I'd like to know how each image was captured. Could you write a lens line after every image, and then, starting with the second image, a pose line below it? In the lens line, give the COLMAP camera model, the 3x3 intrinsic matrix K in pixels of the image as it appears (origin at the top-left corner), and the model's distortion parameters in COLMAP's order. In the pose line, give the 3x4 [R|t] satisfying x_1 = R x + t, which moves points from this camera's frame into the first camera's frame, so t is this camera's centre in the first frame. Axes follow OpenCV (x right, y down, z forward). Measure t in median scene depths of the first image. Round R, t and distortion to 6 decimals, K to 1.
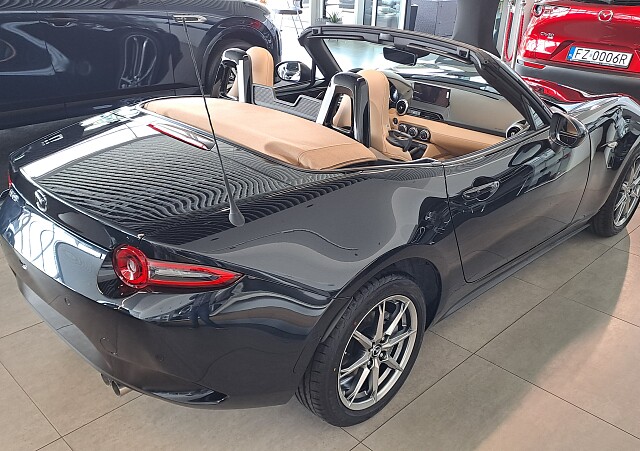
lens RADIAL K [[580.8, 0, 347.5], [0, 580.8, 225.8], [0, 0, 1]] dist [0.059469, -0.069928]
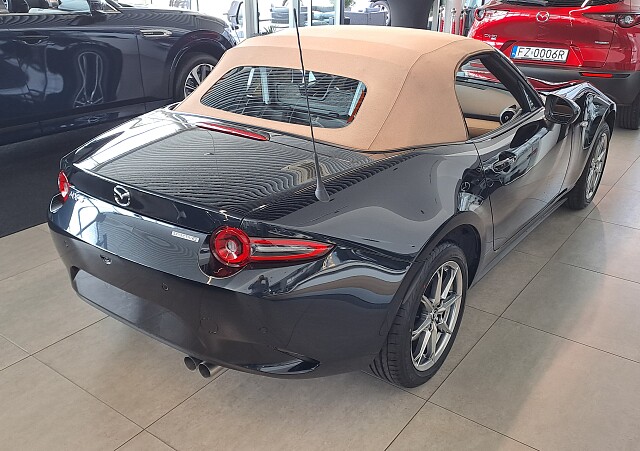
lens RADIAL K [[588.5, 0, 320.0], [0, 588.5, 225.5], [0, 0, 1]] dist [0.039398, -0.019138]
pose [[0.988116, -0.079409, 0.131607, -0.279246], [0.084330, 0.995916, -0.032237, 0.063654], [-0.128510, 0.042952, 0.990778, -0.066880]]
